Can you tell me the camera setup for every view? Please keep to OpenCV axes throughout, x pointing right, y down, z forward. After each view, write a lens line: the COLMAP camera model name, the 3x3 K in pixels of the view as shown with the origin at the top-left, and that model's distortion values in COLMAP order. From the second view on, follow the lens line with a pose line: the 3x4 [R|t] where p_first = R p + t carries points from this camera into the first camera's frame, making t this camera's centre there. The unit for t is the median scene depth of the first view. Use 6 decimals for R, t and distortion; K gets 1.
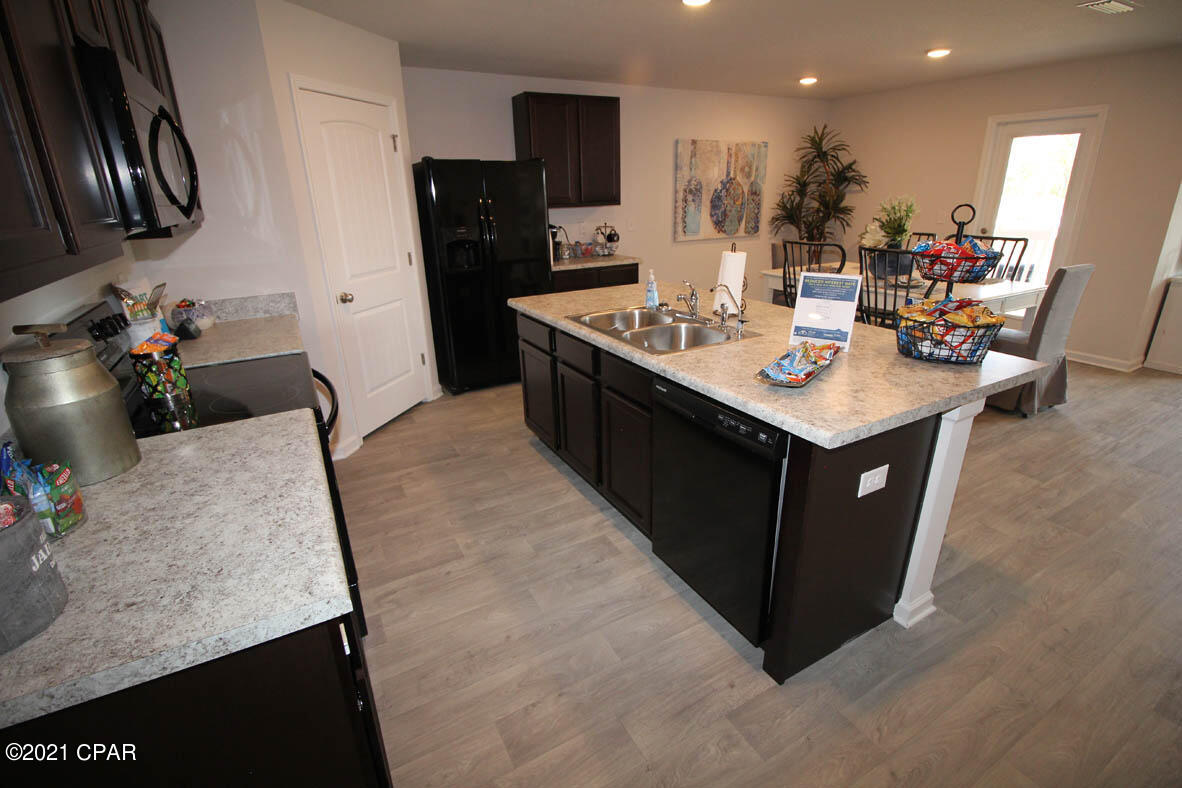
lens RADIAL K [[544.6, 0, 593.6], [0, 544.6, 388.5], [0, 0, 1]] dist [-0.004142, -0.011048]
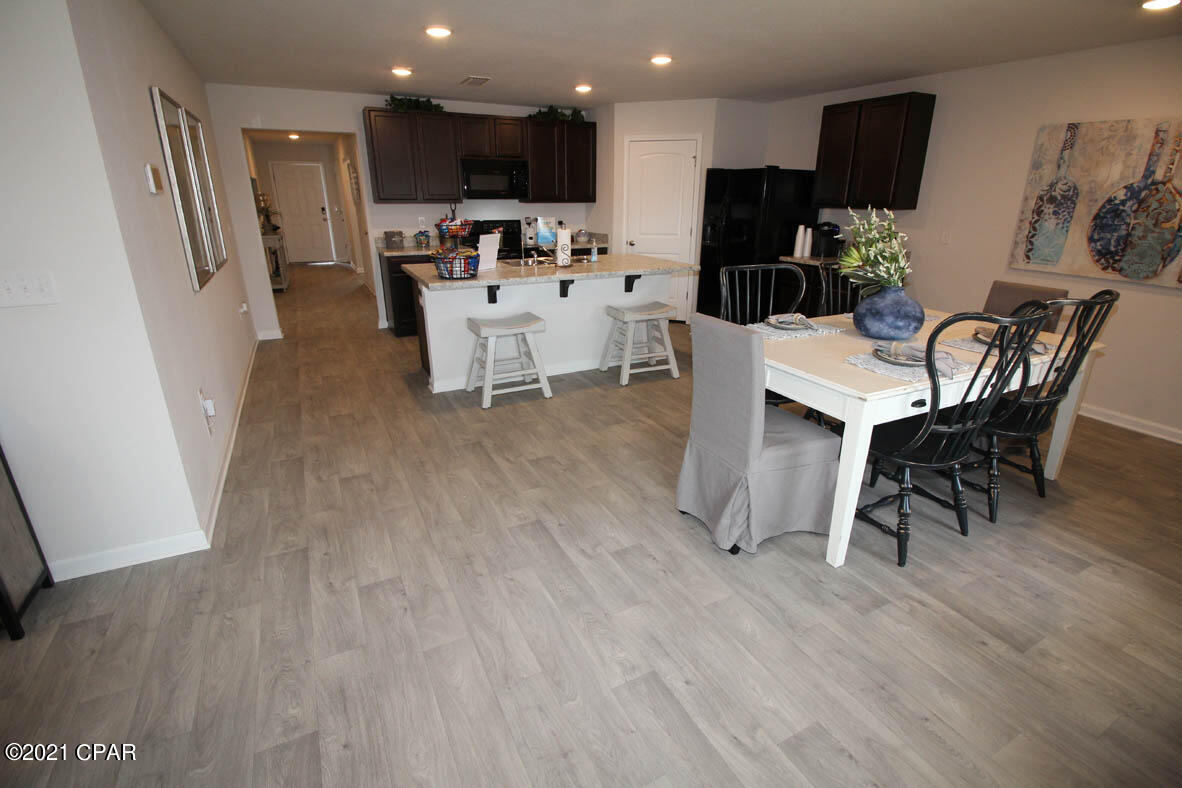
lens RADIAL K [[544.6, 0, 595.8], [0, 544.6, 388.8], [0, 0, 1]] dist [-0.004142, -0.011048]
pose [[-0.023383, 0.358959, -0.933061, 1.407107], [-0.344971, 0.873093, 0.344534, -0.301119], [0.938322, 0.329935, 0.103415, 0.747230]]
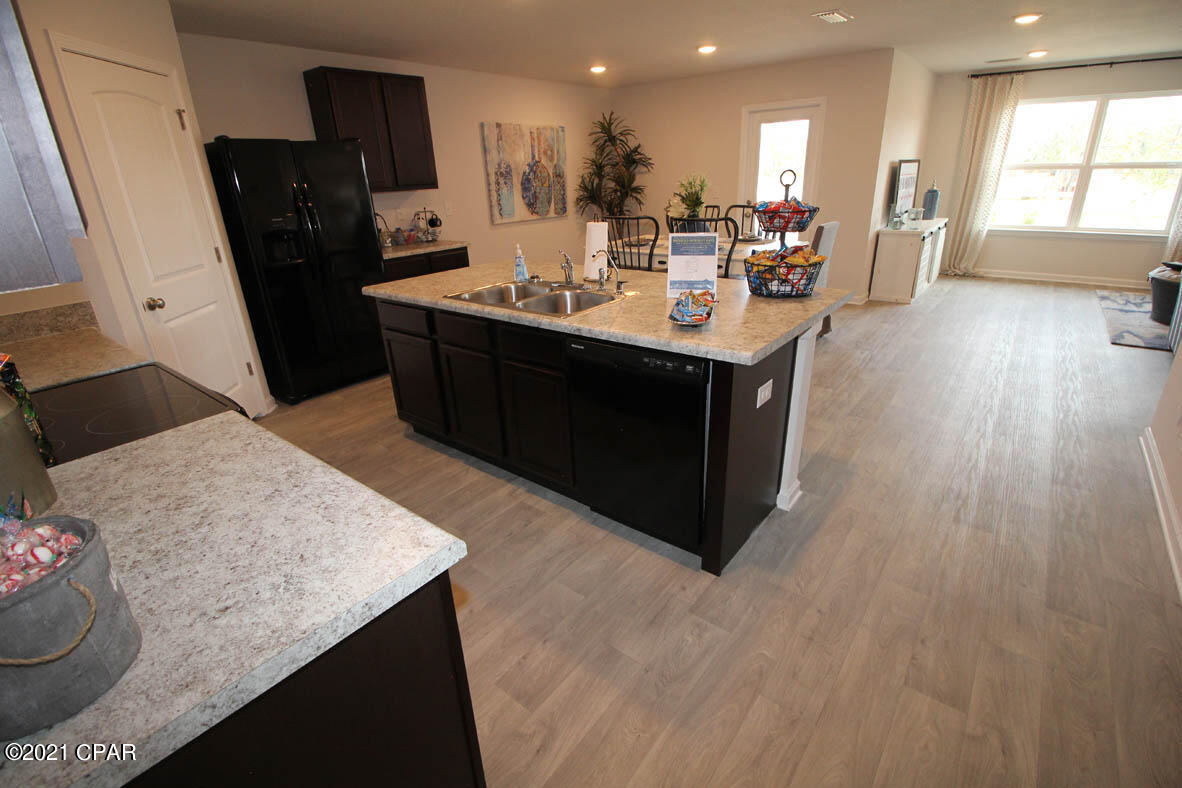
lens RADIAL K [[544.6, 0, 592.3], [0, 544.6, 388.6], [0, 0, 1]] dist [-0.004142, -0.011048]
pose [[0.924535, -0.151803, 0.349557, -0.126751], [0.145435, 0.988364, 0.044561, 0.020651], [-0.352254, 0.009640, 0.935855, -0.012203]]
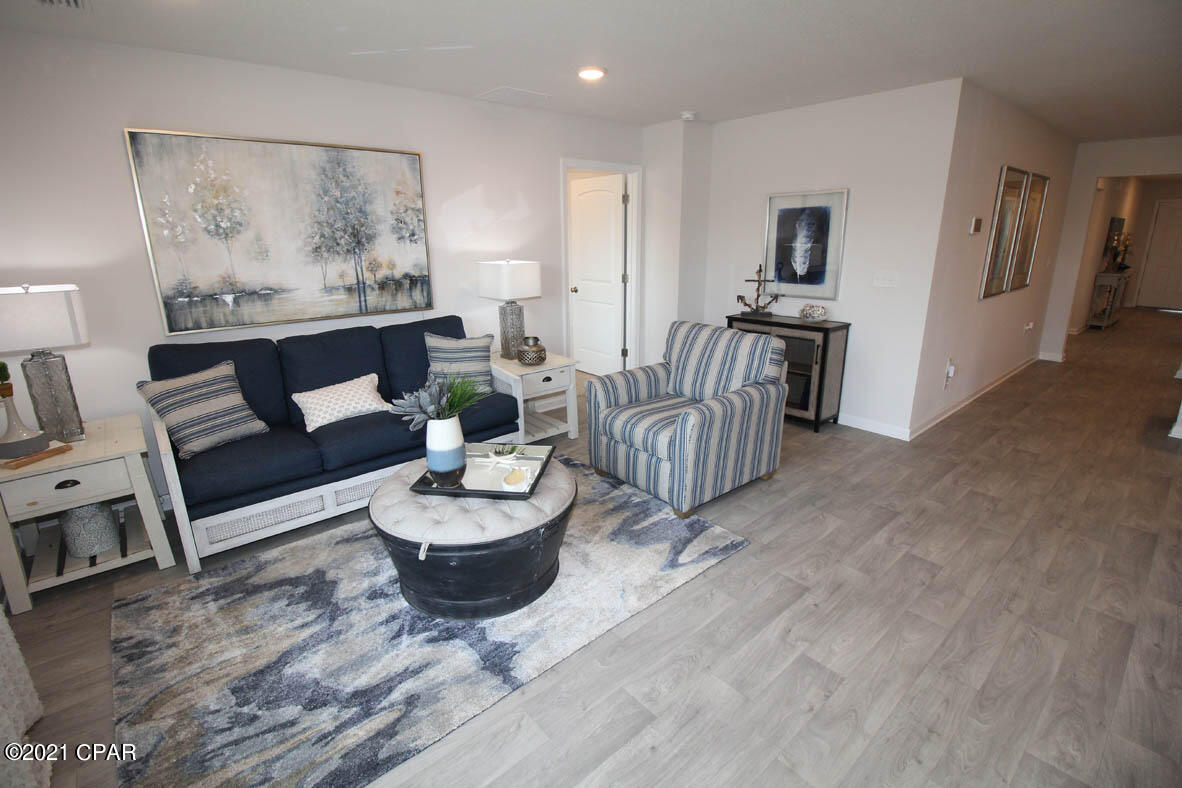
lens RADIAL K [[544.6, 0, 594.6], [0, 544.6, 385.1], [0, 0, 1]] dist [-0.004142, -0.011048]
pose [[-0.977938, 0.087119, -0.189860, 1.697302], [-0.039377, 0.815711, 0.577117, -0.449780], [0.205149, 0.571861, -0.794285, 1.116553]]
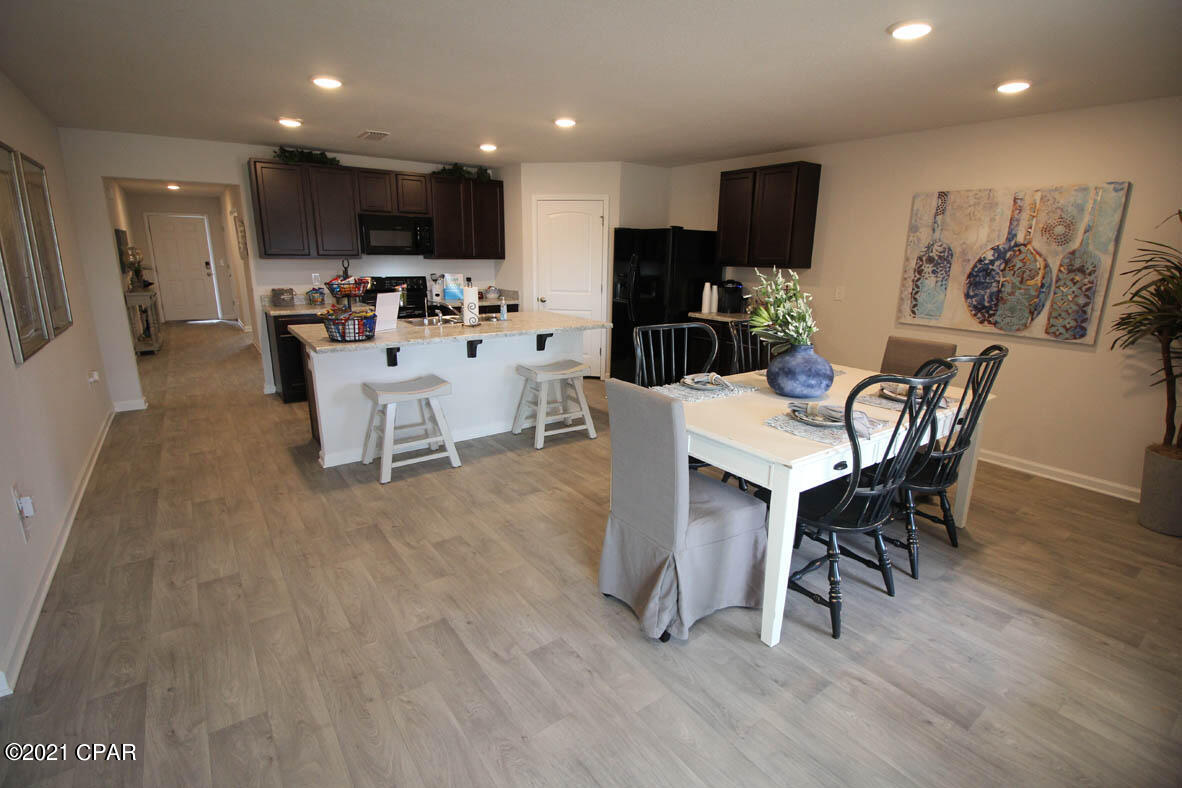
lens RADIAL K [[544.6, 0, 595.3], [0, 544.6, 388.9], [0, 0, 1]] dist [-0.004142, -0.011048]
pose [[0.131402, 0.268225, -0.954353, 1.347520], [-0.354807, 0.911652, 0.207371, -0.306727], [0.925659, 0.311362, 0.214961, 0.753286]]
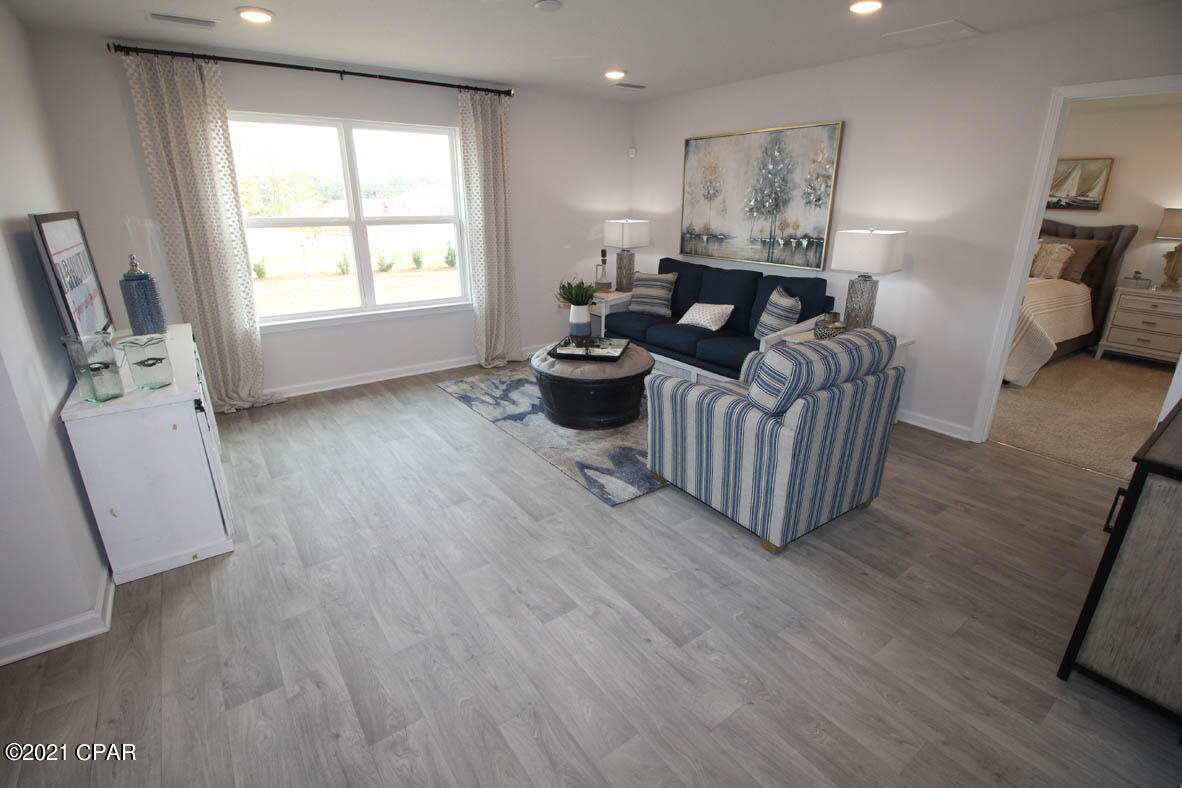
lens RADIAL K [[544.6, 0, 594.2], [0, 544.6, 388.5], [0, 0, 1]] dist [-0.004142, -0.011048]
pose [[-0.123991, -0.301902, 0.945241, 0.705134], [0.337811, 0.882848, 0.326286, -0.260403], [-0.933011, 0.359769, -0.007479, 0.666354]]
